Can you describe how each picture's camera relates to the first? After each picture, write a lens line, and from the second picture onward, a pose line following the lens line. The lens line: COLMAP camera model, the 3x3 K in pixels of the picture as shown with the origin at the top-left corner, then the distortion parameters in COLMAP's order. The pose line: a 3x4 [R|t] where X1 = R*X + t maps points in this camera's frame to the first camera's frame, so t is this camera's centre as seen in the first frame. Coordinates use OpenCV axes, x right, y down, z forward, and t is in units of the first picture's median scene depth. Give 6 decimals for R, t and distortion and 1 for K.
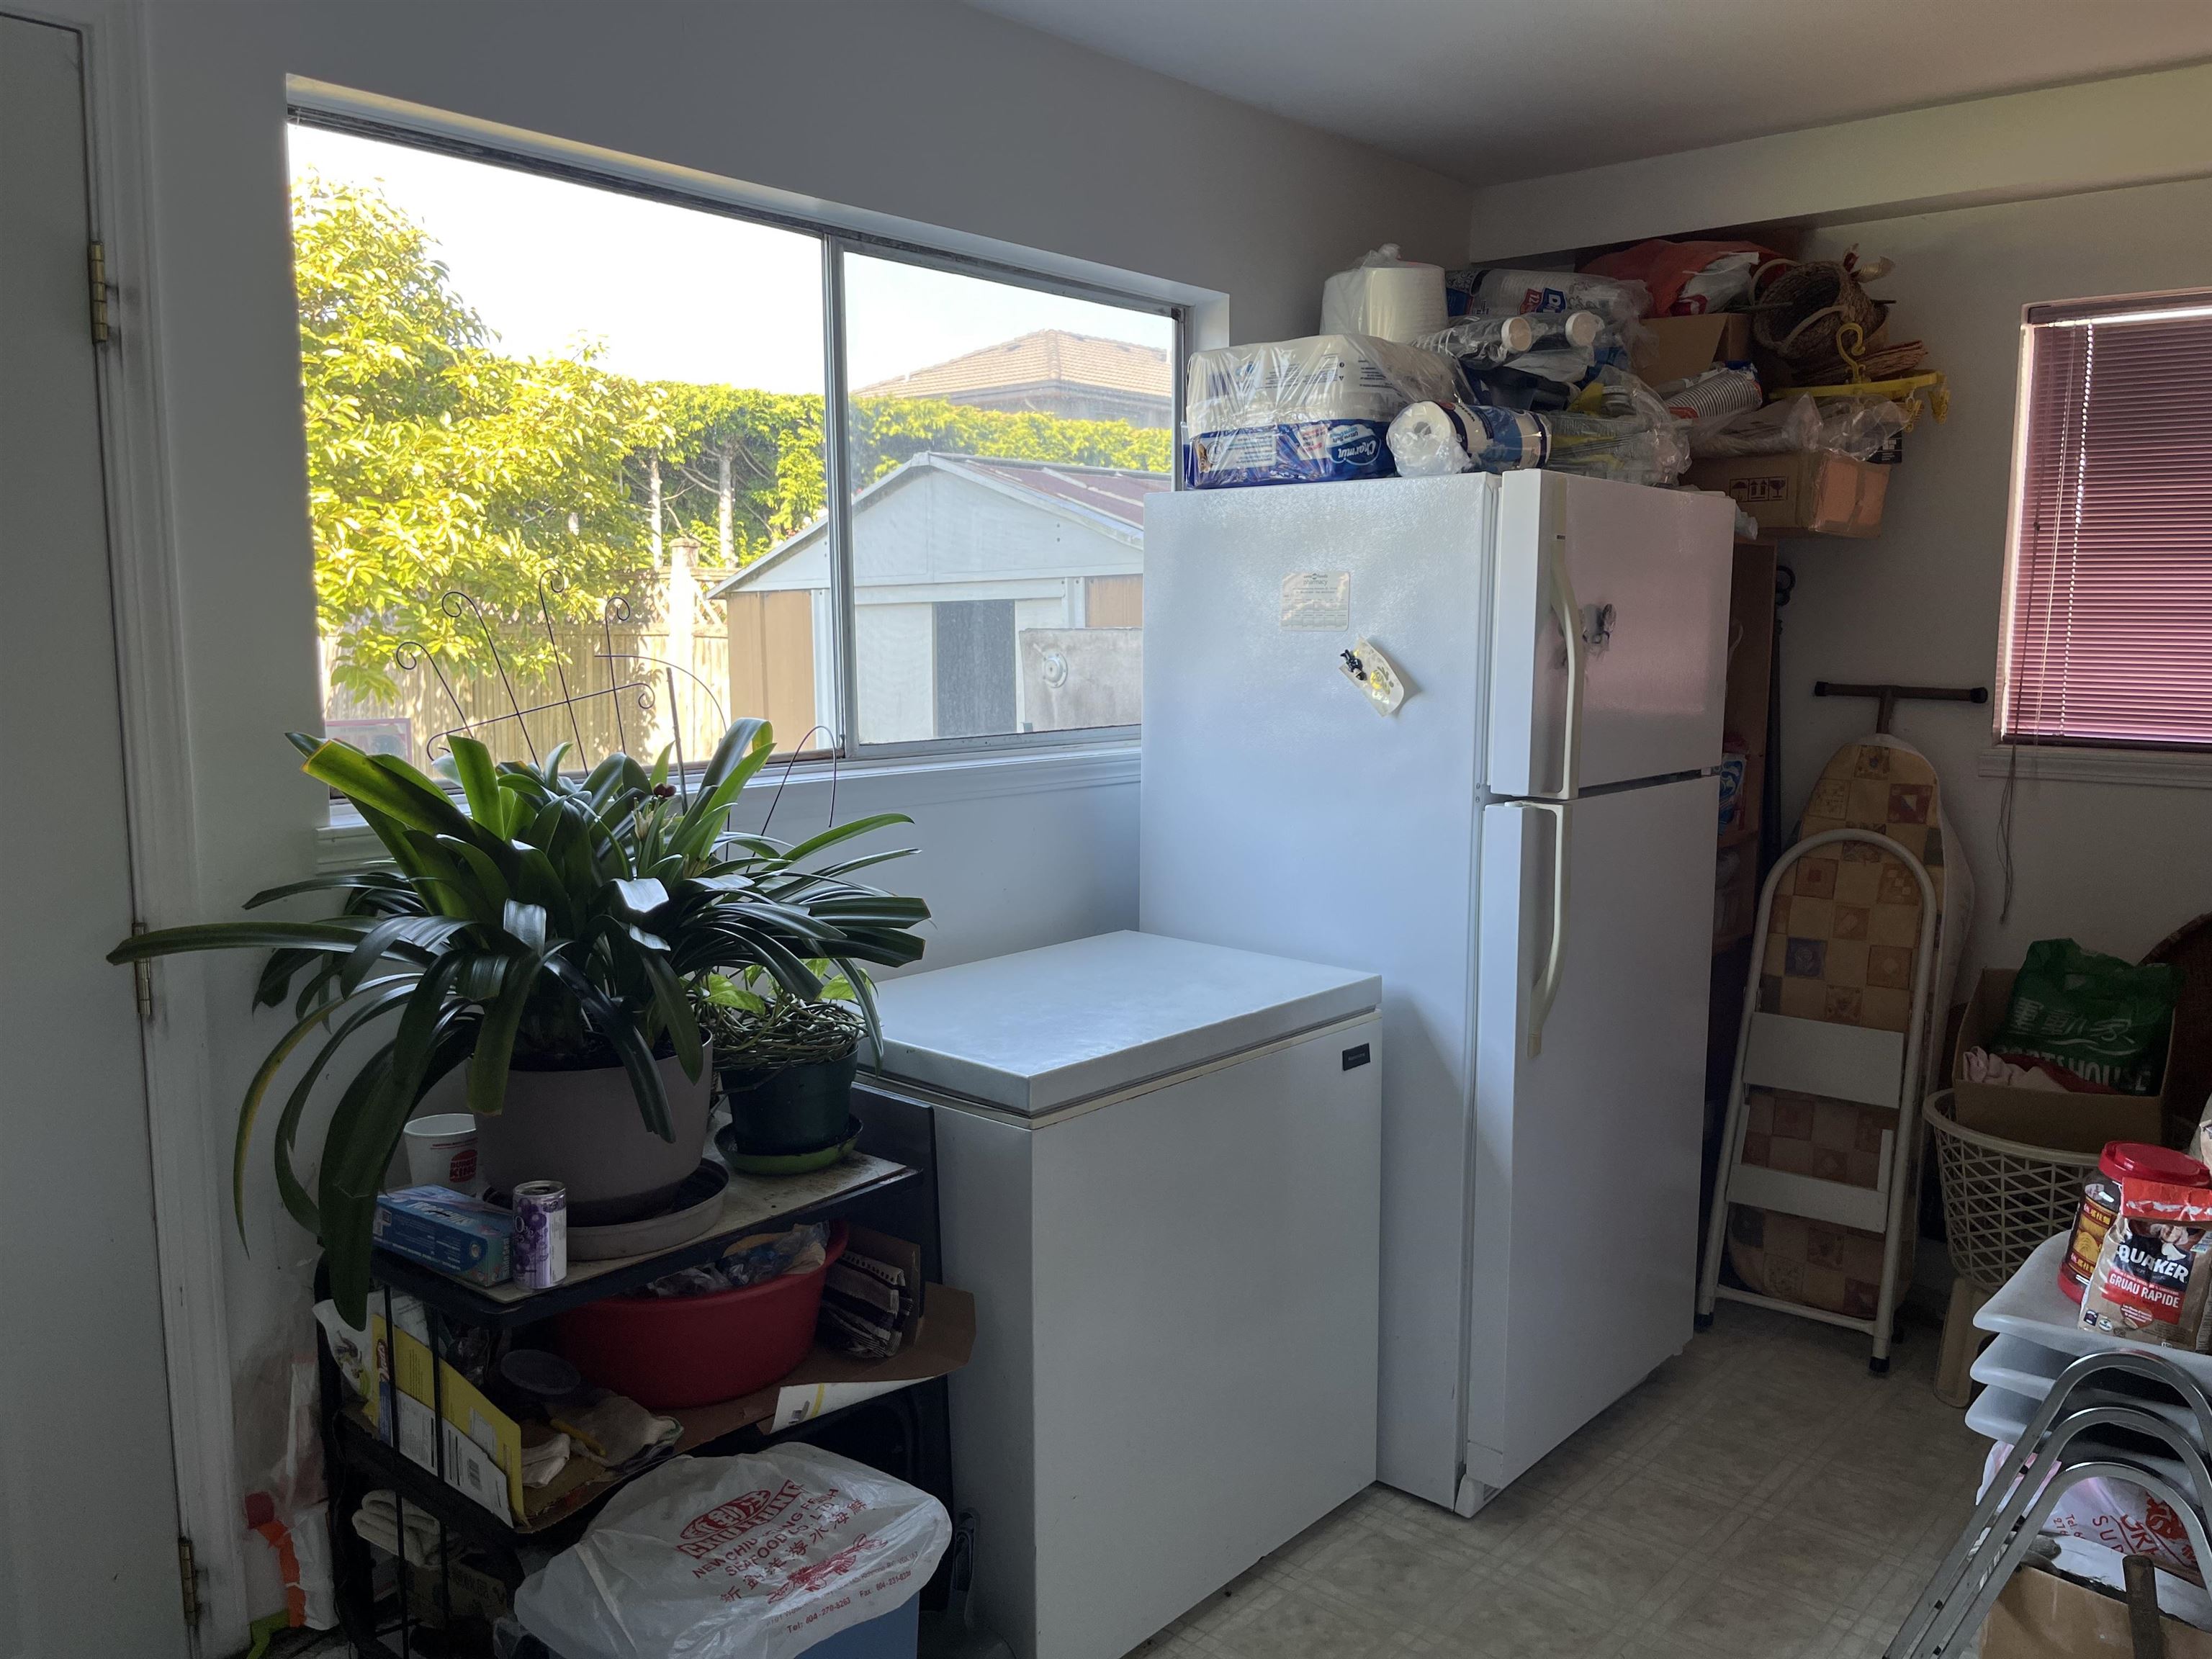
lens RADIAL K [[1696.1, 0, 1115.4], [0, 1696.1, 836.9], [0, 0, 1]] dist [0.053524, -0.050736]
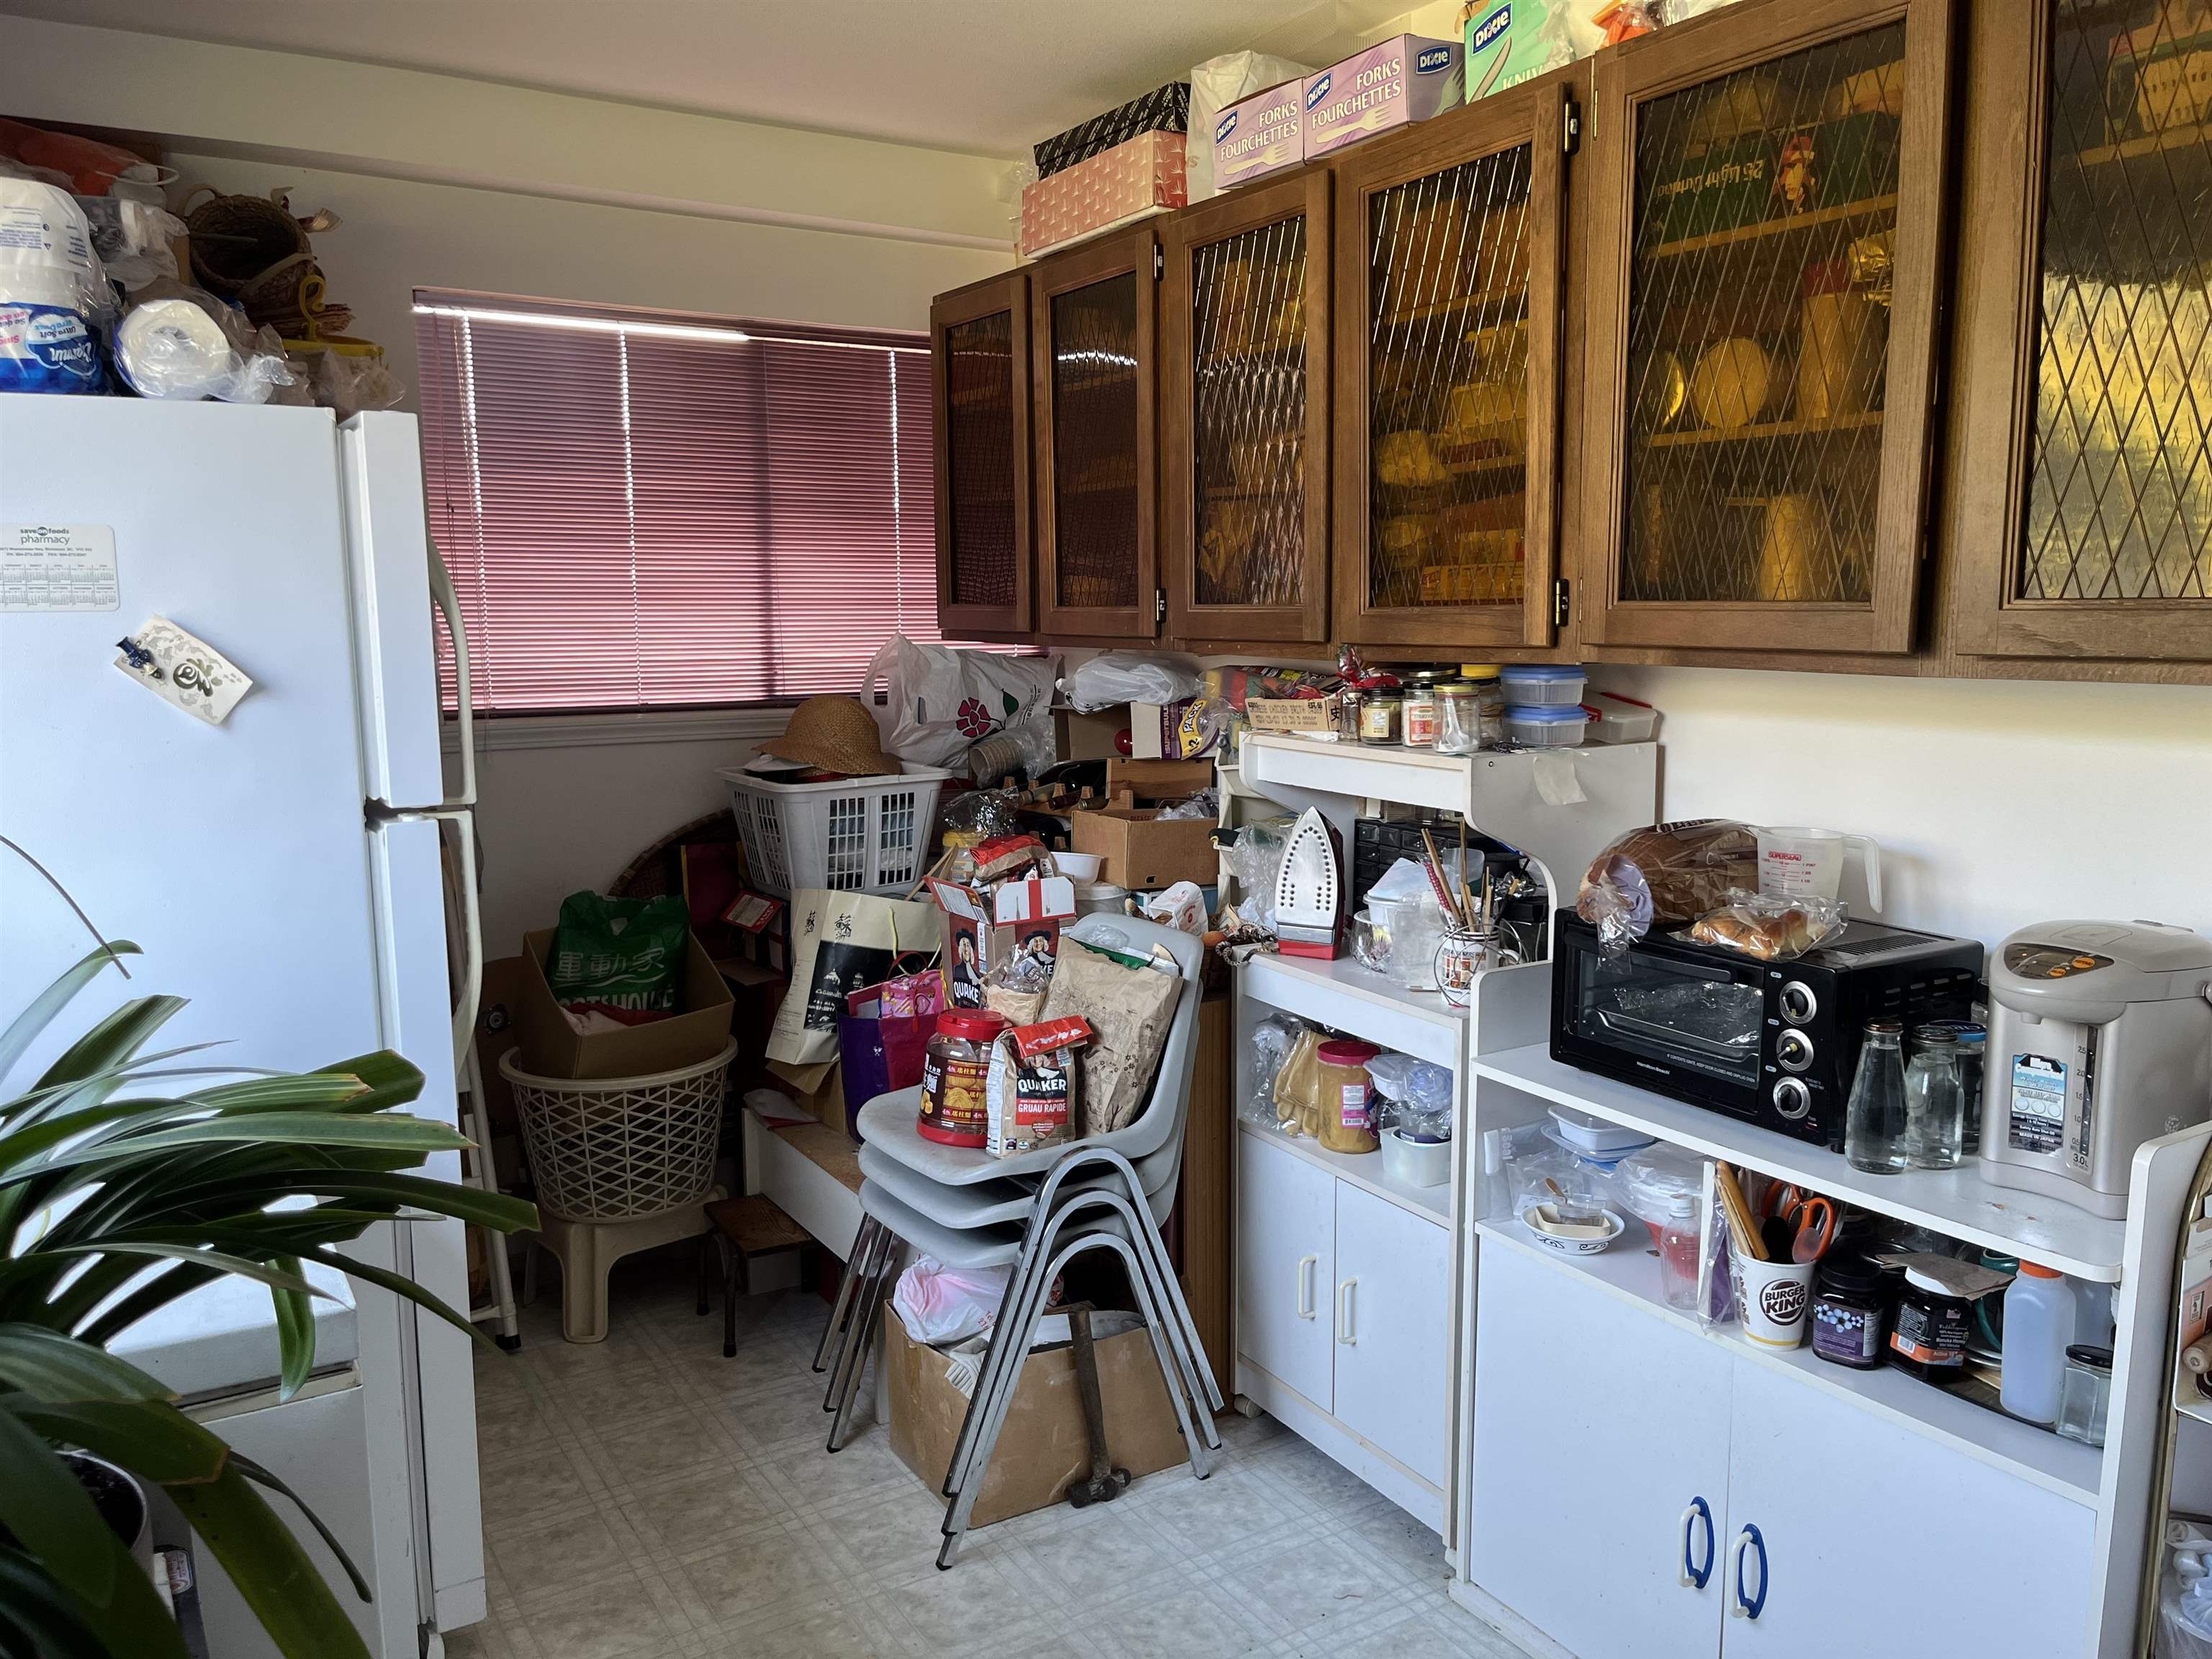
lens RADIAL K [[1696.1, 0, 1115.4], [0, 1696.1, 836.9], [0, 0, 1]] dist [0.053524, -0.050736]
pose [[0.297924, -0.135124, 0.944977, -0.432819], [0.131815, 0.986271, 0.099471, -0.044839], [-0.945445, 0.094927, 0.311646, 0.396019]]
